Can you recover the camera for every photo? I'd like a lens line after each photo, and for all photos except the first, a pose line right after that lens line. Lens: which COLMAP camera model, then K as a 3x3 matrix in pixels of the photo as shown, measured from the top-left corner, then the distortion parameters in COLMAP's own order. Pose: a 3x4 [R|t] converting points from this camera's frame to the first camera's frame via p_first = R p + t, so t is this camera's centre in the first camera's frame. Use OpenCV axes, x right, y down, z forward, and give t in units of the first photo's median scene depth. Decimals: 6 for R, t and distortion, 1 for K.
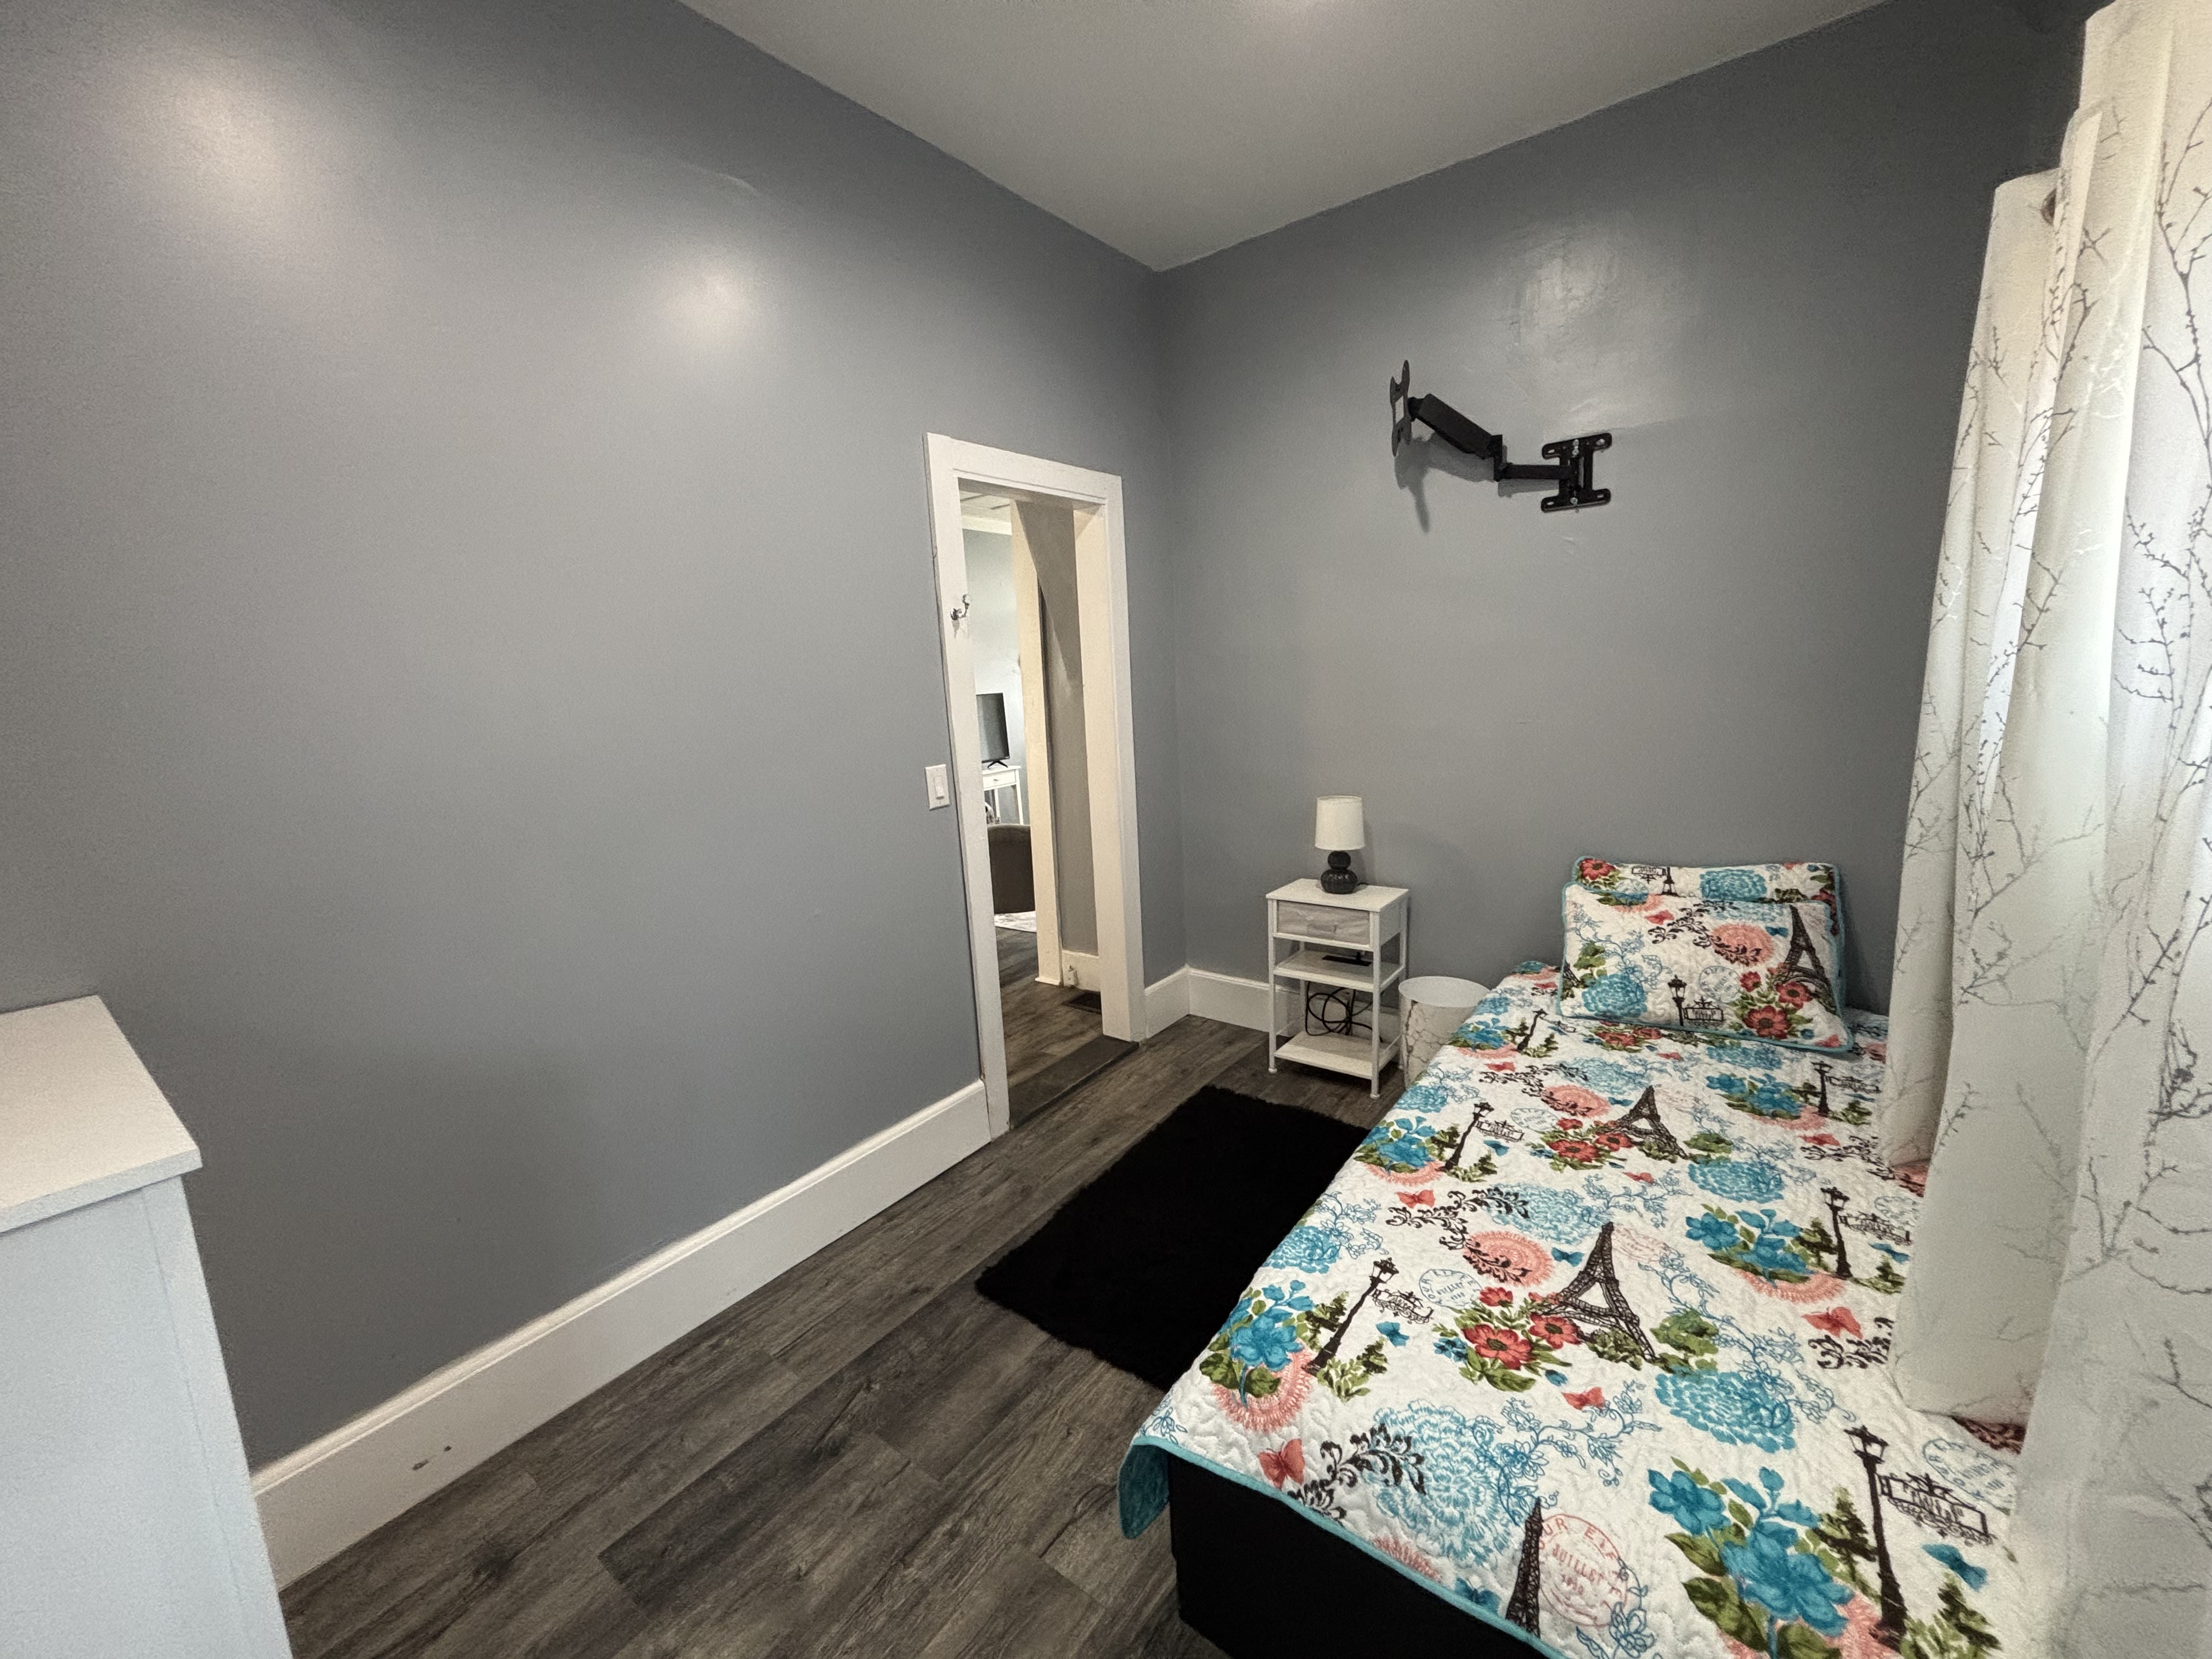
lens RADIAL K [[887.5, 0, 1104.7], [0, 887.5, 819.9], [0, 0, 1]] dist [0.001251, 0.000258]
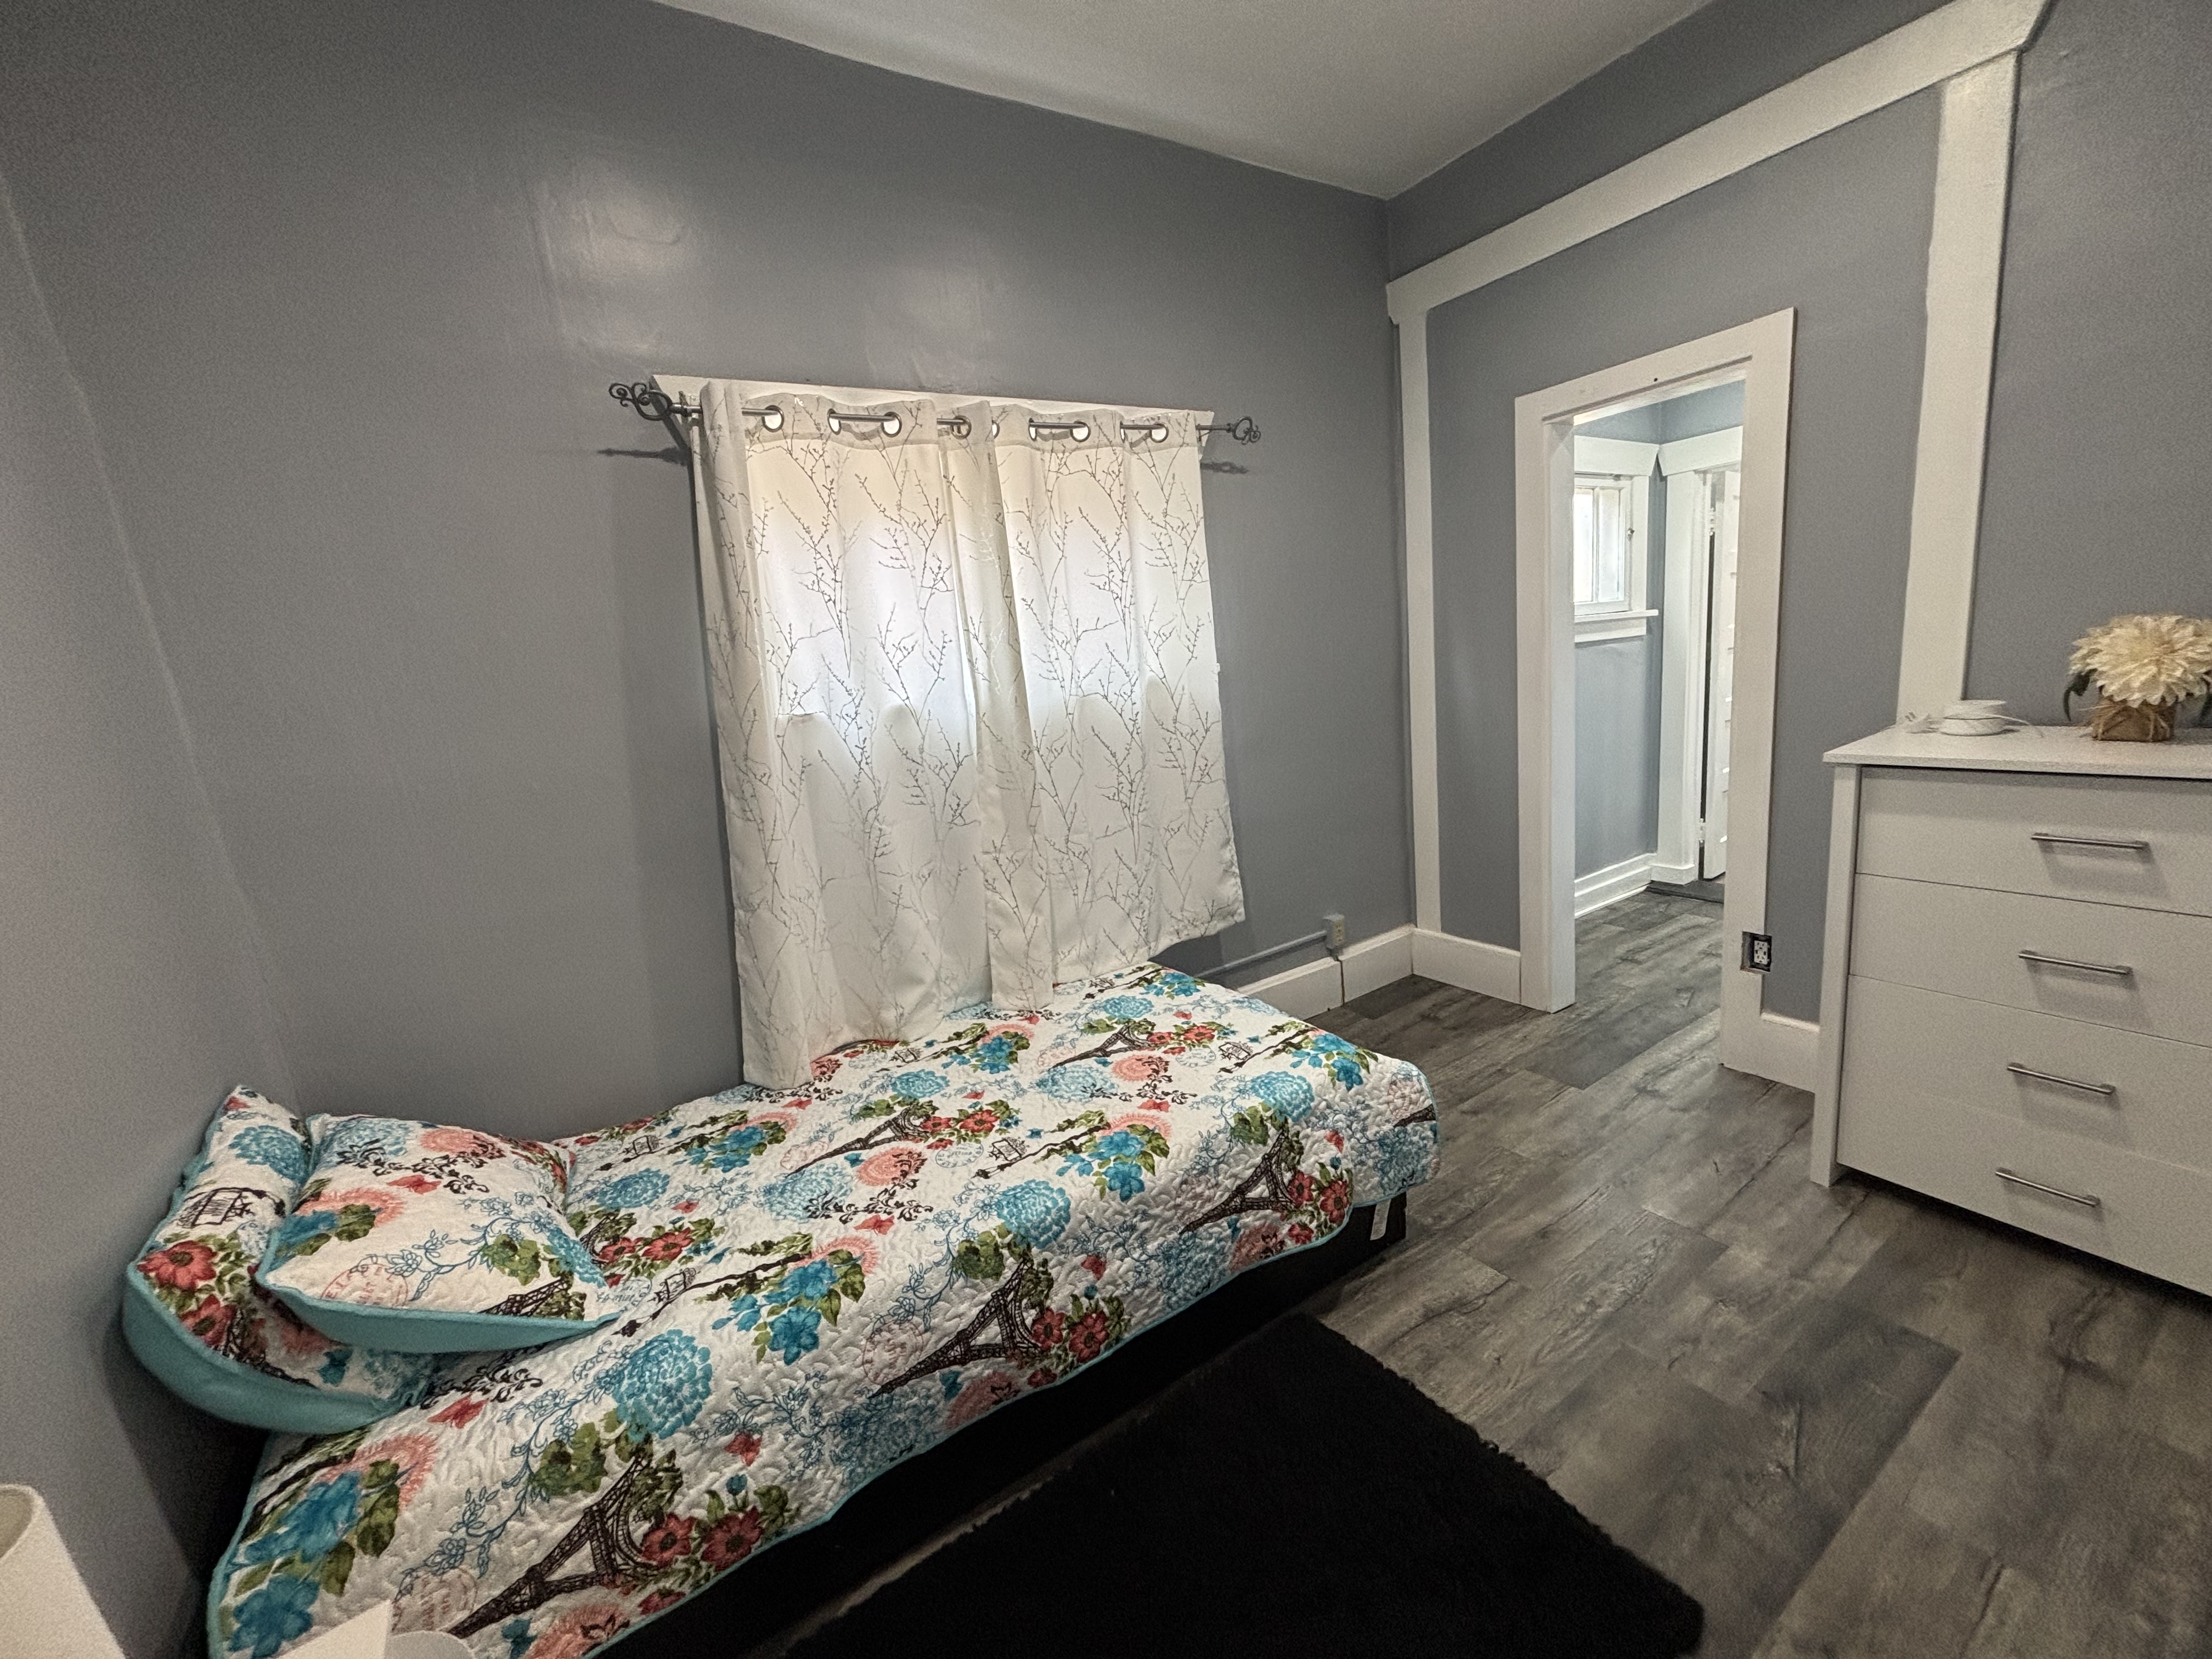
lens RADIAL K [[880.2, 0, 1108.0], [0, 880.2, 833.9], [0, 0, 1]] dist [0.001802, -0.000041]
pose [[-0.929704, 0.071270, 0.361347, -0.031377], [0.199864, 0.921706, 0.332434, -0.274165], [-0.309364, 0.381285, -0.871158, 1.711416]]
